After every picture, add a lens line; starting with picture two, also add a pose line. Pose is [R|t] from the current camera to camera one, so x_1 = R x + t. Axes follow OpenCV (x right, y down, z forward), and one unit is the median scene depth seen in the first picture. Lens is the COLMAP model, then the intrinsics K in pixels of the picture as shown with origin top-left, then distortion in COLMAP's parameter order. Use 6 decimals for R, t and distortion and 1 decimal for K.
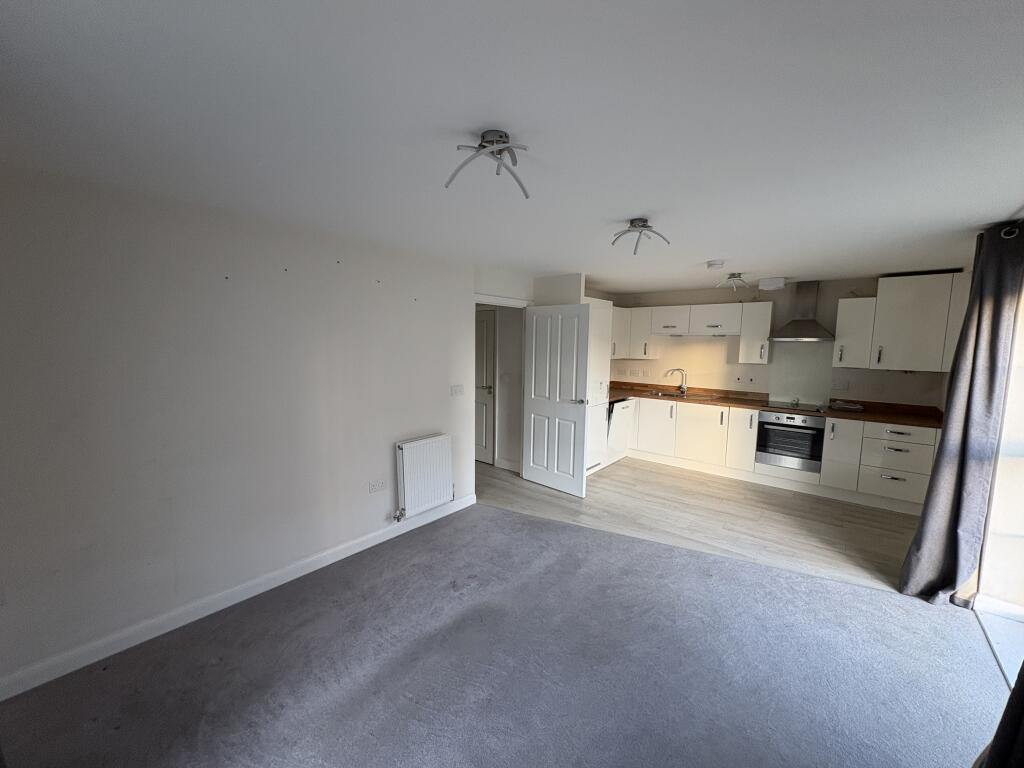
lens RADIAL K [[408.0, 0, 512.6], [0, 408.0, 383.3], [0, 0, 1]] dist [0.000301, 0.000137]
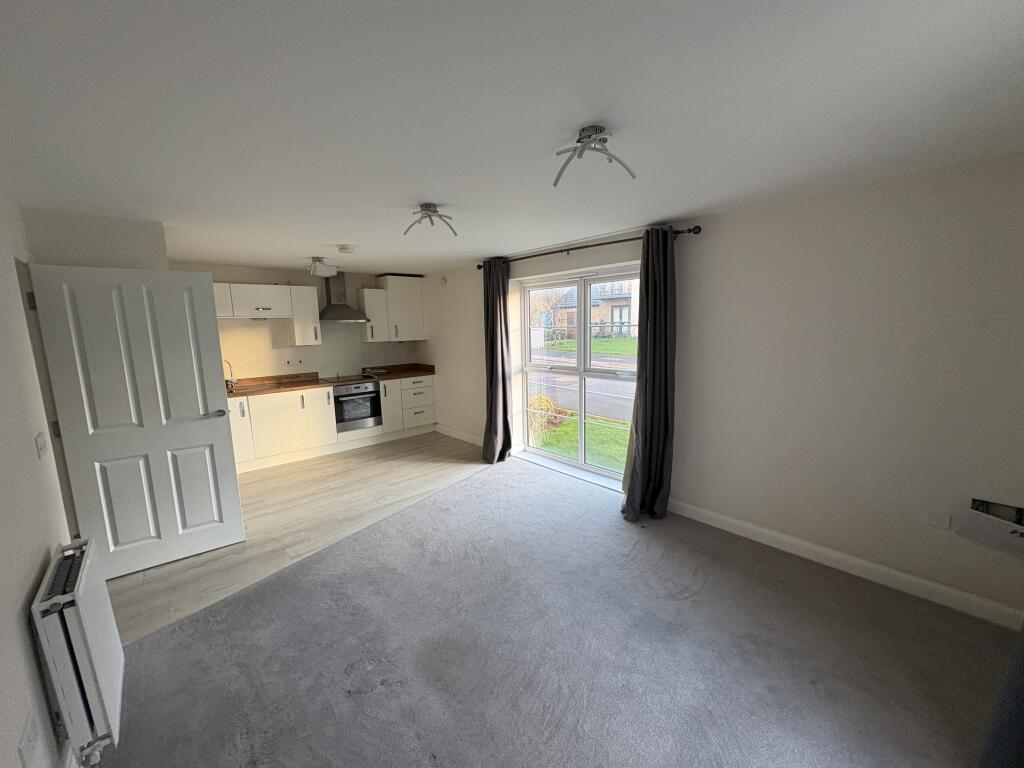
lens RADIAL K [[408.0, 0, 515.4], [0, 408.0, 383.8], [0, 0, 1]] dist [0.000301, 0.000137]
pose [[0.139907, -0.163289, 0.976608, -0.428932], [0.128379, 0.980975, 0.145628, -0.040741], [-0.981807, 0.105002, 0.158208, 0.370302]]
